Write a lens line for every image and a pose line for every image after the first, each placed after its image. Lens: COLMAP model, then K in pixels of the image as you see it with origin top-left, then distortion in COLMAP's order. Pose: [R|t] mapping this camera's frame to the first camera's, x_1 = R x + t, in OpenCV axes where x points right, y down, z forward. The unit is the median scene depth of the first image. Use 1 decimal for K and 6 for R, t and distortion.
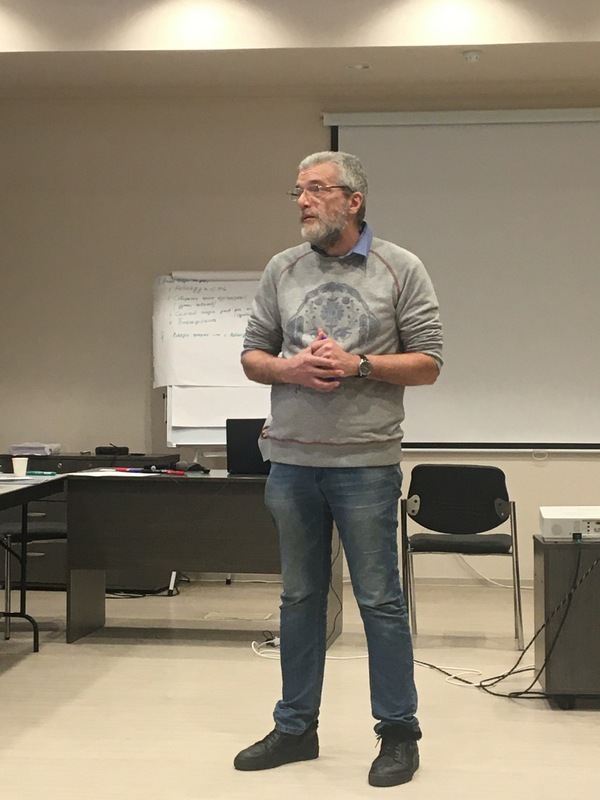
lens RADIAL K [[1758.6, 0, 294.7], [0, 1758.6, 395.6], [0, 0, 1]] dist [0.108788, 0.000000]
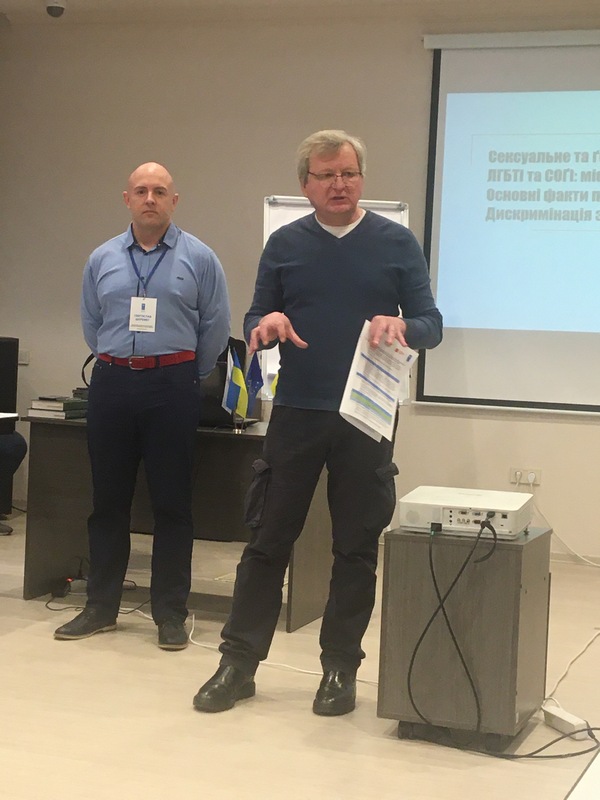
lens RADIAL K [[1617.6, 0, 302.3], [0, 1617.6, 395.4], [0, 0, 1]] dist [0.171785, 0.000000]
pose [[0.964737, 0.049293, -0.258558, 0.291182], [-0.040088, 0.998365, 0.040754, -0.009269], [0.260144, -0.028952, 0.965136, 0.260056]]
